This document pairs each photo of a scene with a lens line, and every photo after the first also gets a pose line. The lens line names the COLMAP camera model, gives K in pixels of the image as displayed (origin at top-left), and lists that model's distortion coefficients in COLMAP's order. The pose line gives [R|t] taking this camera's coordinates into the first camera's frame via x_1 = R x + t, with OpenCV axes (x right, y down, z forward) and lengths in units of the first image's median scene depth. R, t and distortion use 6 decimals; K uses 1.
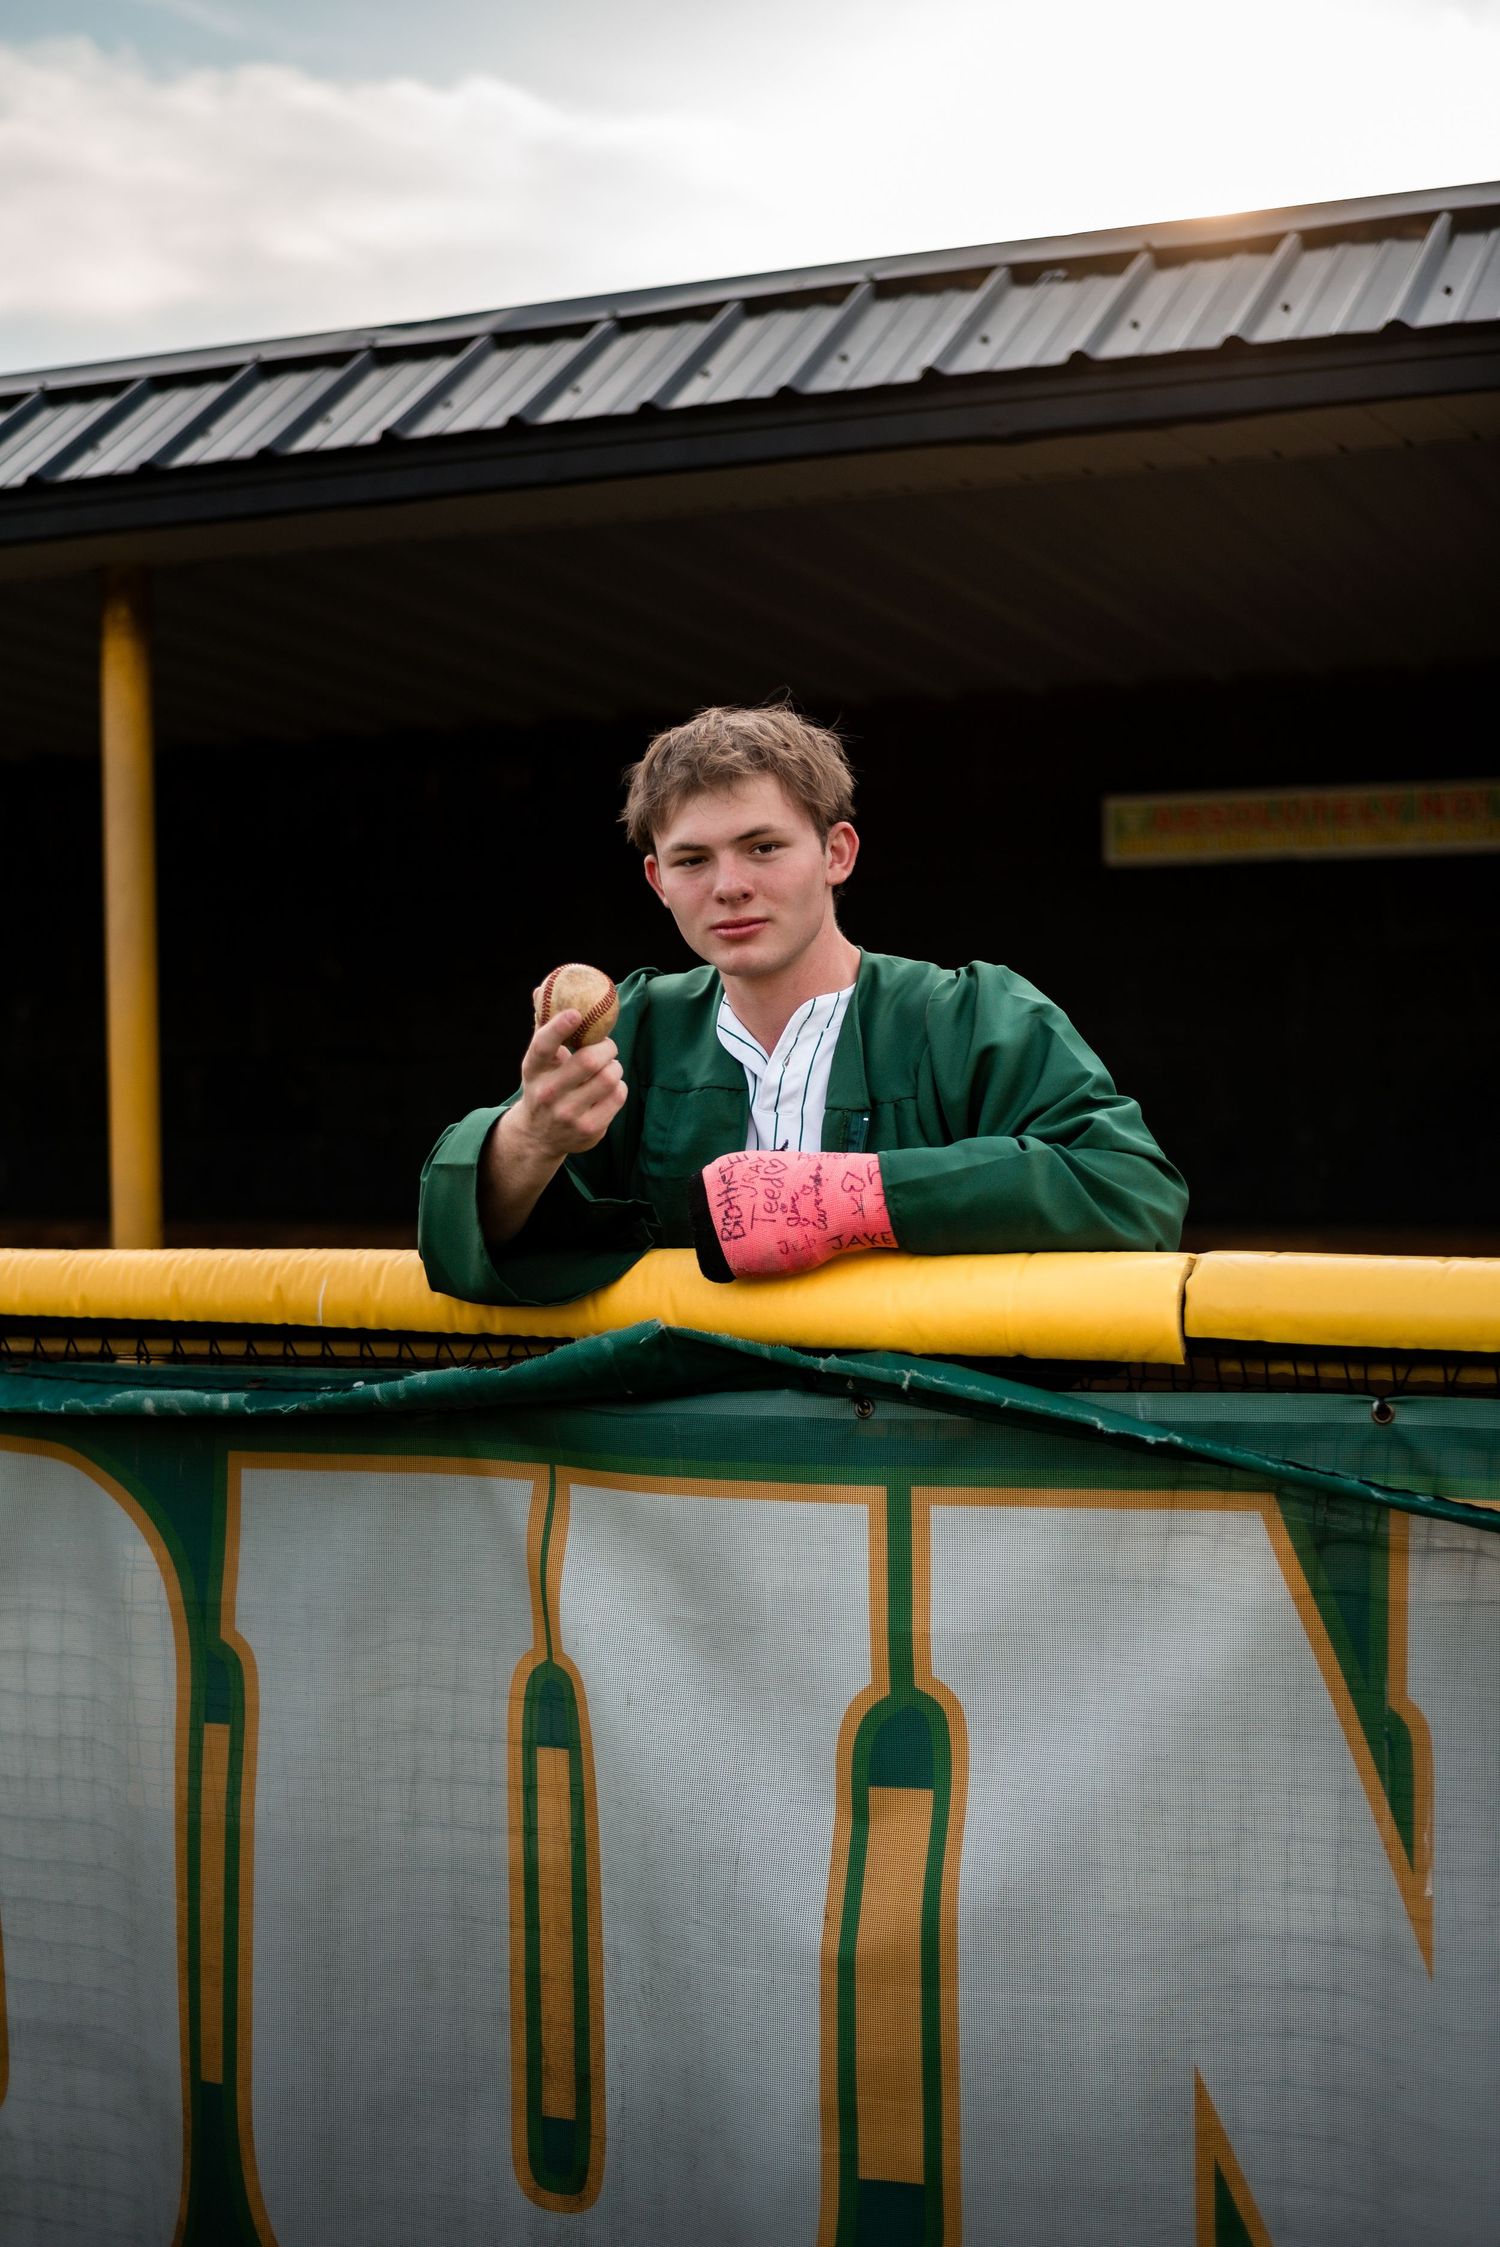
lens RADIAL K [[3231.5, 0, 750.0], [0, 3231.5, 1123.5], [0, 0, 1]] dist [-0.169523, 0.373388]
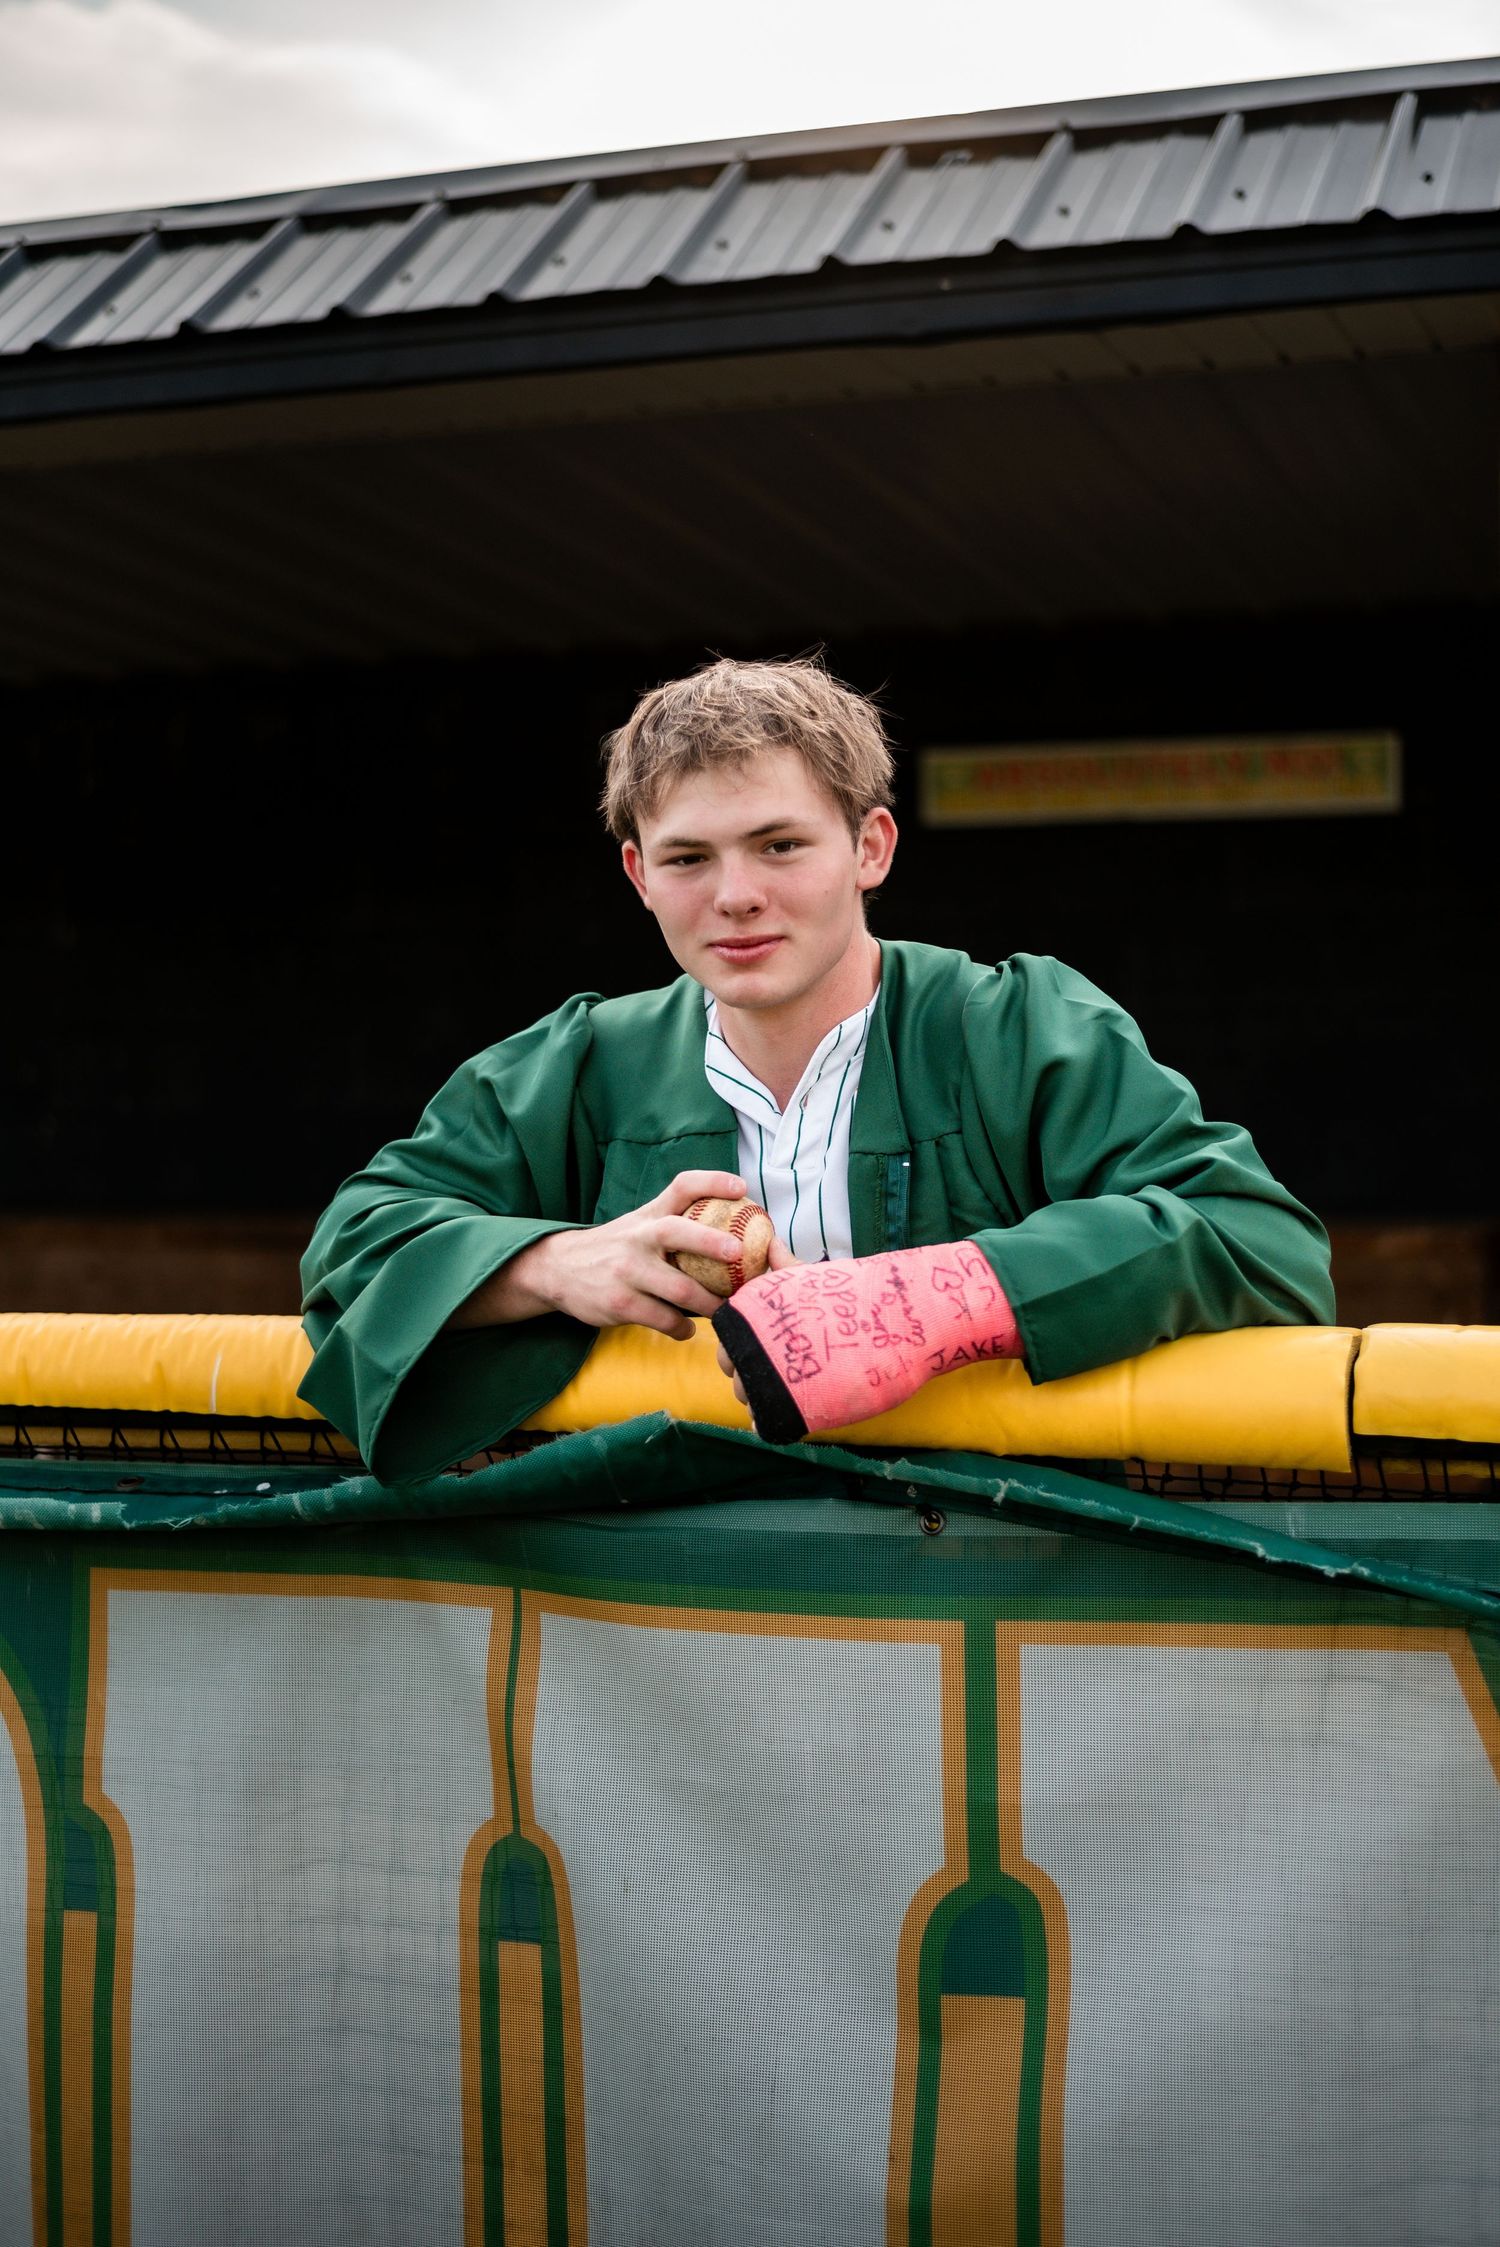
lens RADIAL K [[3231.5, 0, 750.0], [0, 3231.5, 1123.5], [0, 0, 1]] dist [-0.169523, 0.373388]
pose [[0.994643, -0.004530, 0.103268, -0.083665], [0.002952, 0.999877, 0.015432, -0.020539], [-0.103326, -0.015045, 0.994534, 0.200759]]
